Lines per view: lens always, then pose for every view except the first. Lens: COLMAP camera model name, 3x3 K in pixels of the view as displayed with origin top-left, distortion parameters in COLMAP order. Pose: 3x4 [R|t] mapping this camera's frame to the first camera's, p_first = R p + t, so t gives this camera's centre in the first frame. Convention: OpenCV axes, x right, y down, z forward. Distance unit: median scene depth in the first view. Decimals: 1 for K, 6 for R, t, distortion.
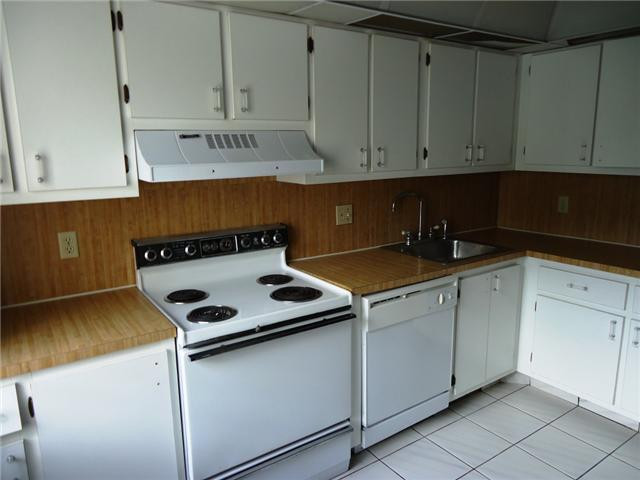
lens RADIAL K [[467.0, 0, 320.0], [0, 467.0, 240.0], [0, 0, 1]] dist [-0.003446, 0.000280]
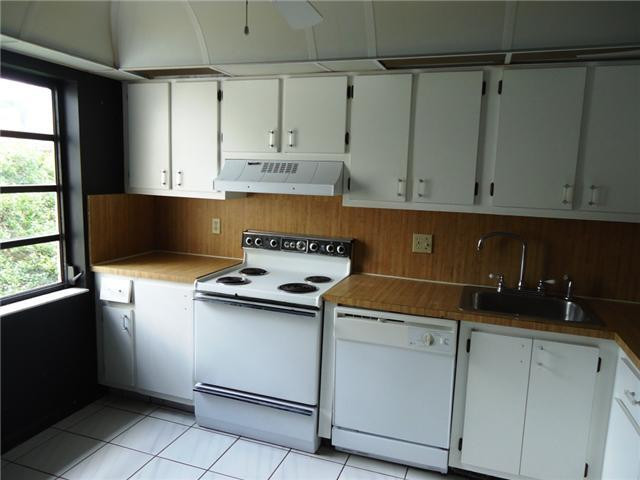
lens RADIAL K [[467.0, 0, 320.0], [0, 467.0, 240.0], [0, 0, 1]] dist [-0.003446, 0.000280]
pose [[0.594271, 0.148693, -0.790400, 0.885790], [-0.199375, 0.979322, 0.034332, -0.062542], [0.779161, 0.137183, 0.611628, 0.232411]]
